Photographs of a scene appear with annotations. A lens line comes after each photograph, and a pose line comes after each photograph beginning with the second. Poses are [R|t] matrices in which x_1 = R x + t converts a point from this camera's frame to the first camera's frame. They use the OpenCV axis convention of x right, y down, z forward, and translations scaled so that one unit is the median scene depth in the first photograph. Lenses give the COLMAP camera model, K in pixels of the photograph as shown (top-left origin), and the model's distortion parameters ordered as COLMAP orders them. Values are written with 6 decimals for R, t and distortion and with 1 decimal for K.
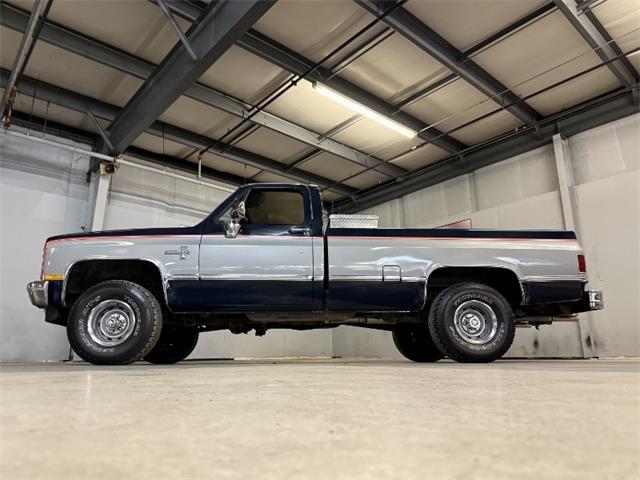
lens RADIAL K [[449.2, 0, 320.5], [0, 449.2, 244.1], [0, 0, 1]] dist [0.048748, -0.068028]
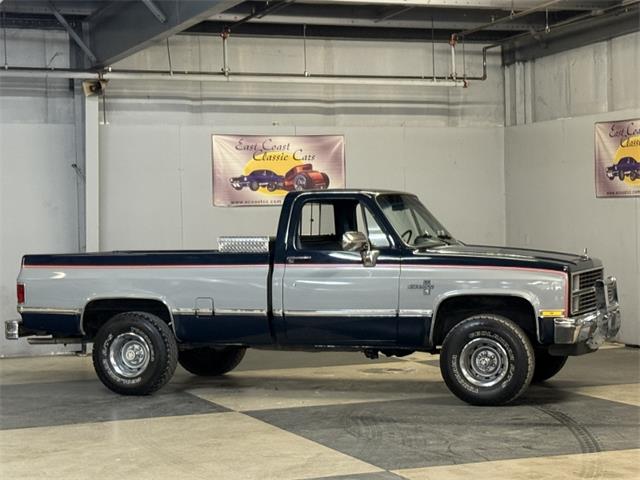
lens RADIAL K [[1375.3, 0, 320.0], [0, 1375.3, 240.0], [0, 0, 1]] dist [0.105911, 0.429317]
pose [[0.940948, -0.008158, -0.338452, 0.590423], [0.096589, 0.964628, 0.245281, -0.445010], [0.324480, -0.263487, 0.908453, -0.899043]]
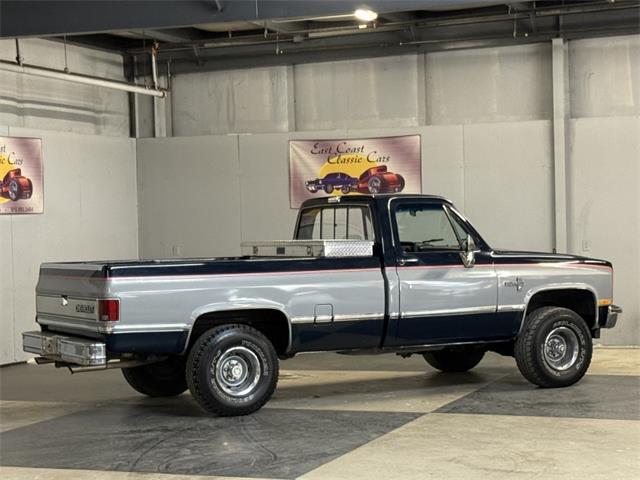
lens RADIAL K [[1375.3, 0, 320.0], [0, 1375.3, 240.0], [0, 0, 1]] dist [0.105911, 0.429317]
pose [[0.885387, -0.020187, 0.464416, -0.870885], [-0.097407, 0.968820, 0.227814, -0.421016], [-0.454534, -0.246941, 0.855815, -0.804163]]
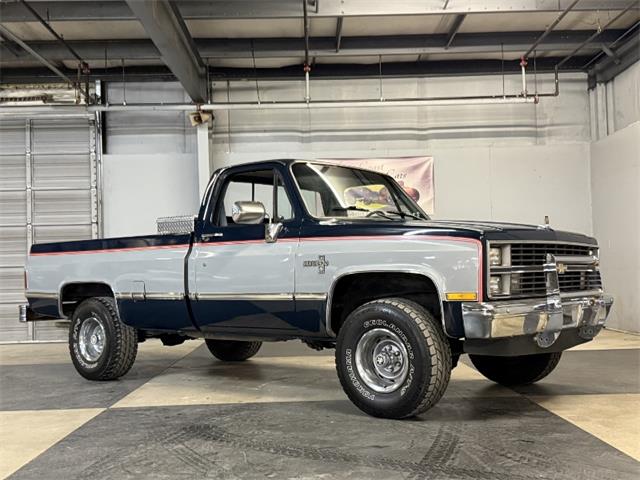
lens RADIAL K [[741.3, 0, 320.0], [0, 741.3, 240.0], [0, 0, 1]] dist [0.192252, -0.470522]
pose [[0.763598, -0.041910, -0.644331, 0.617934], [0.177799, 0.972961, 0.147424, -0.116171], [0.620730, -0.227134, 0.750403, 0.050236]]
